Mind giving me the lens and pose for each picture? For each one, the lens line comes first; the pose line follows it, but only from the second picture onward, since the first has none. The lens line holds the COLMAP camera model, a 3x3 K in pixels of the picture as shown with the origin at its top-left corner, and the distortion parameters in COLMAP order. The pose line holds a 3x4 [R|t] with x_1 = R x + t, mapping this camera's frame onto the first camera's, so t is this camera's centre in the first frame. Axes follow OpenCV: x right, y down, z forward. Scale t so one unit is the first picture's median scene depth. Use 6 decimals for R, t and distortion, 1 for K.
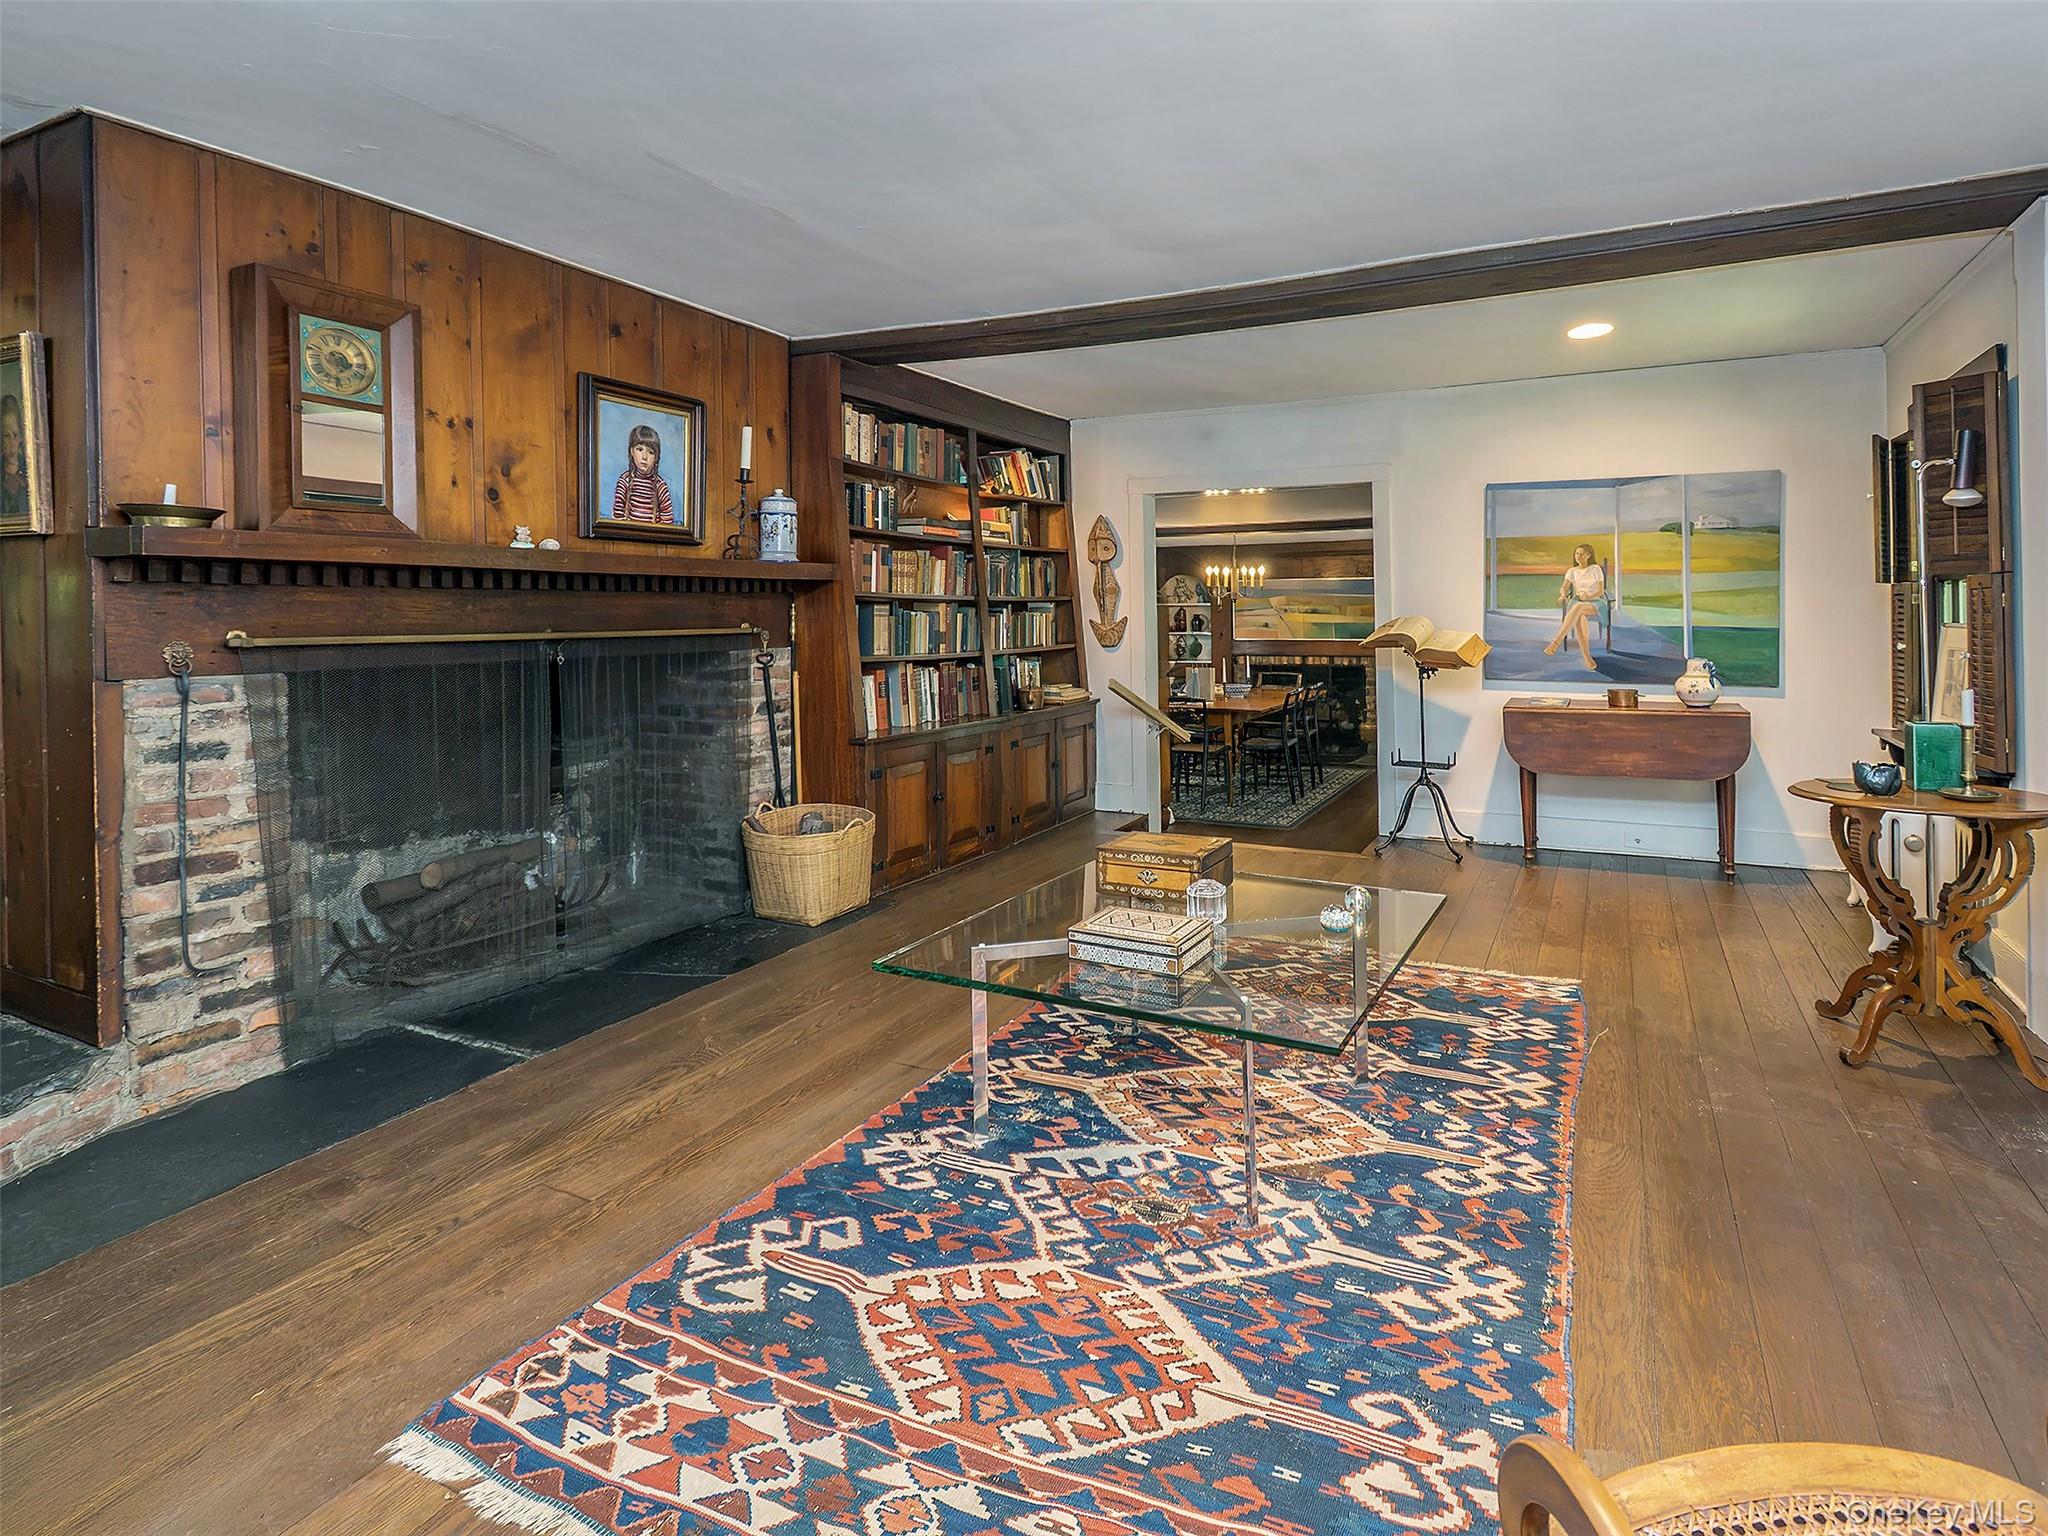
lens RADIAL K [[985.2, 0, 1034.0], [0, 985.2, 759.5], [0, 0, 1]] dist [0.001283, 0.000027]
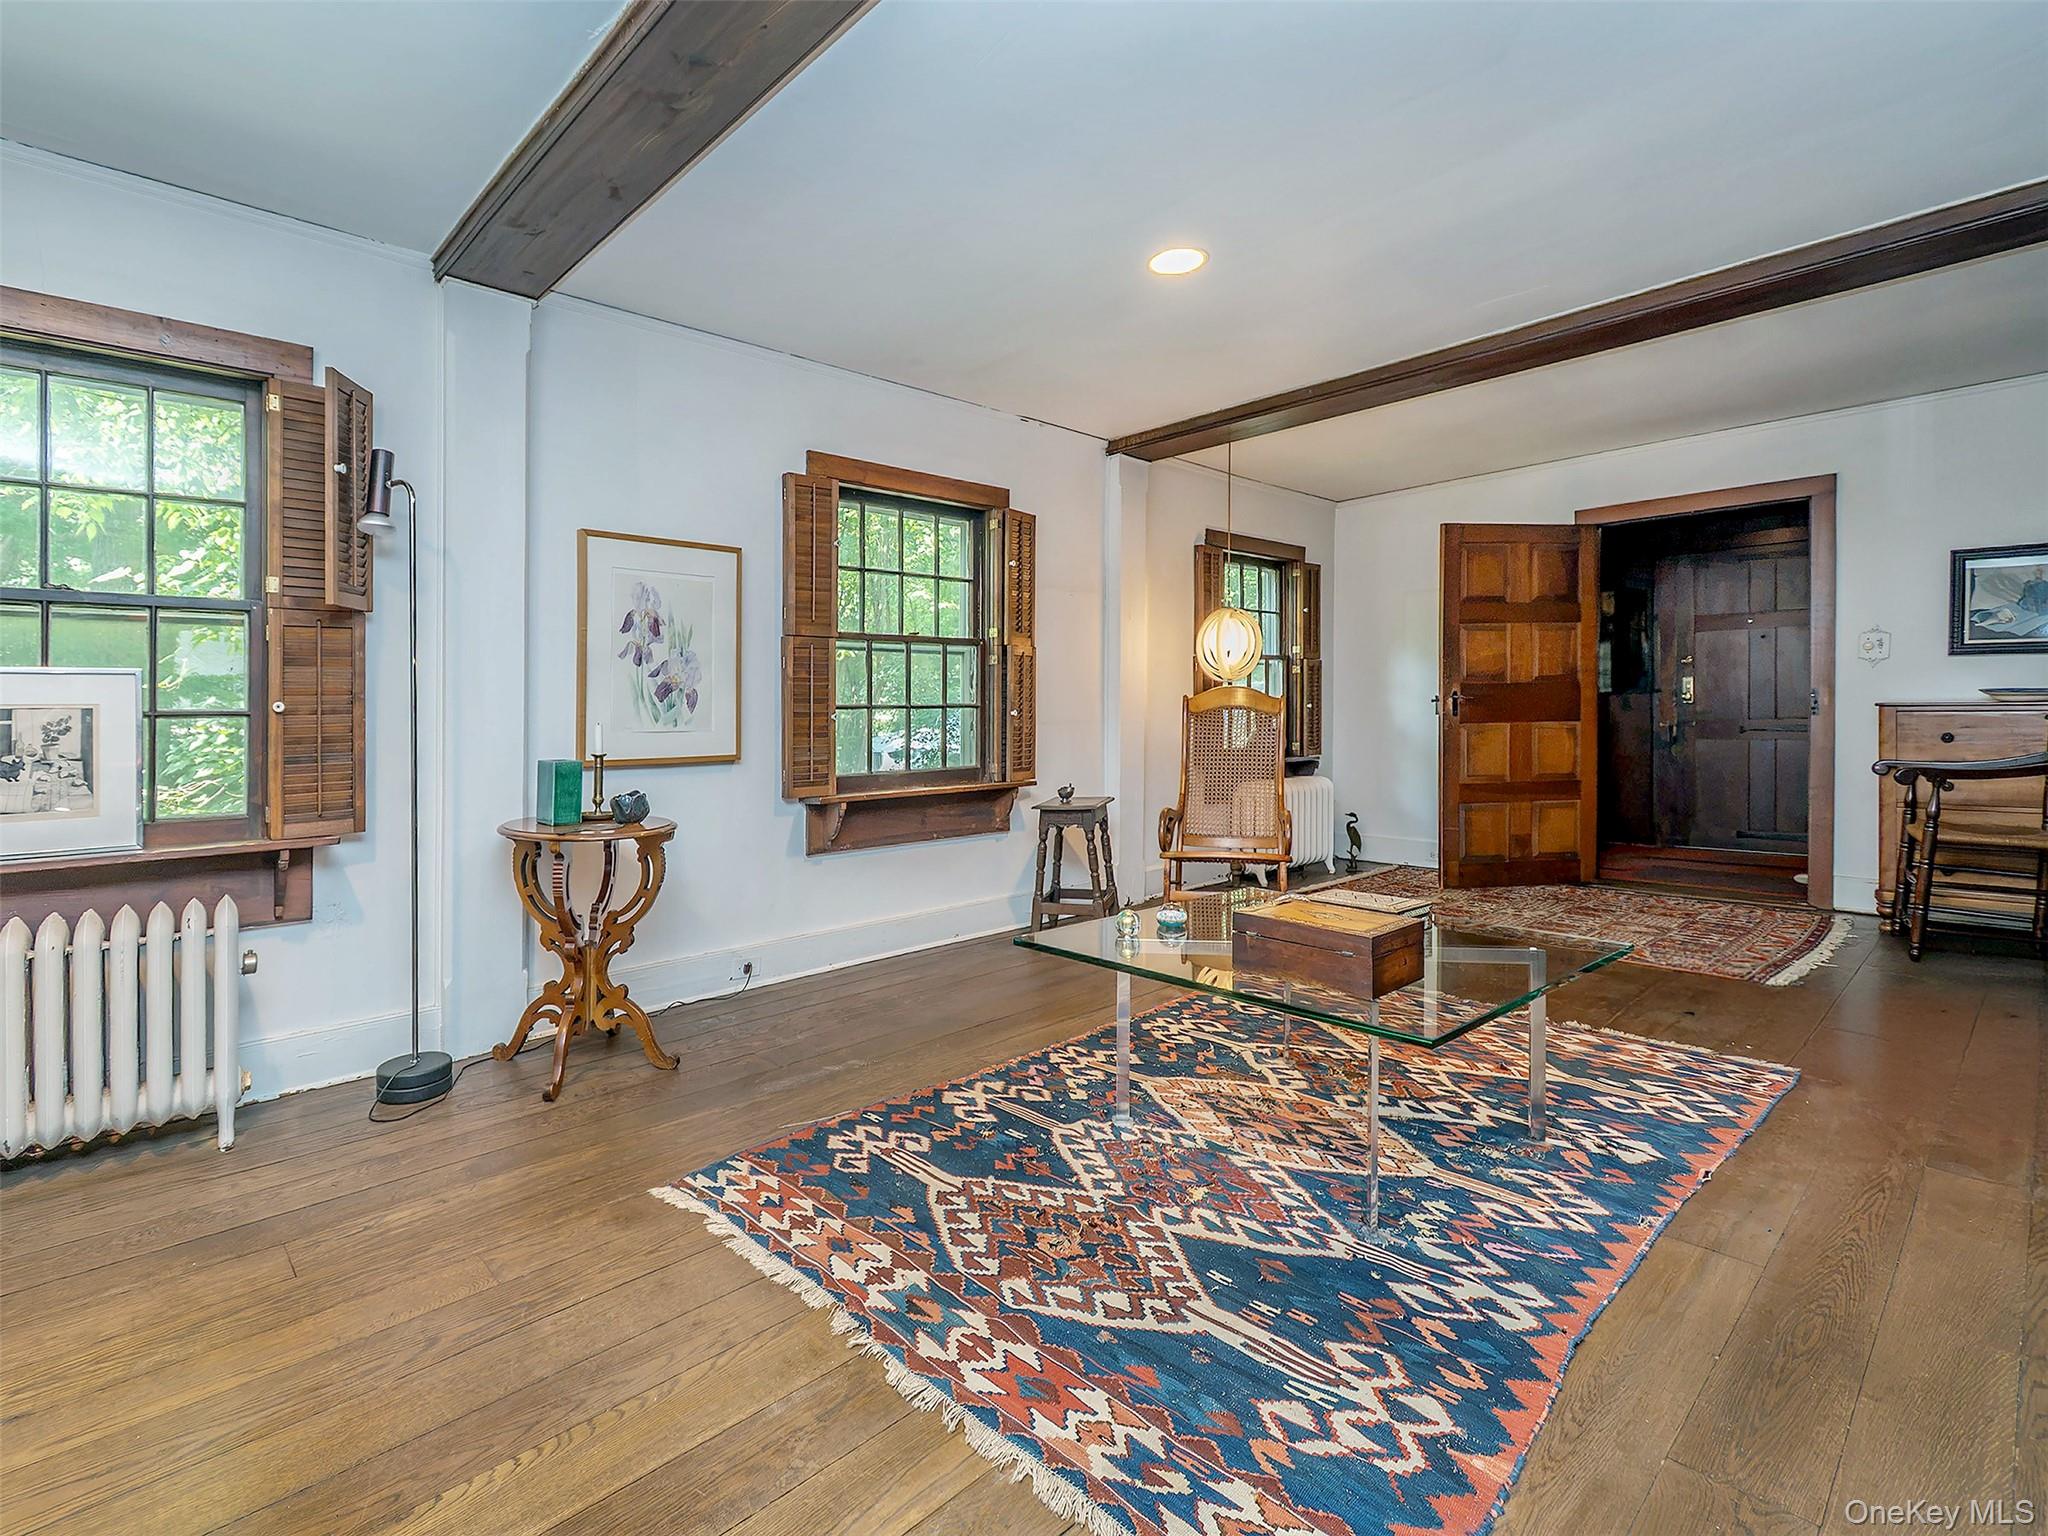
lens RADIAL K [[985.2, 0, 1034.0], [0, 985.2, 759.5], [0, 0, 1]] dist [0.001283, 0.000027]
pose [[-0.973574, 0.017747, 0.227679, 0.203522], [0.061435, 0.980576, 0.186269, -0.205232], [-0.219951, 0.195335, -0.955754, 1.966497]]
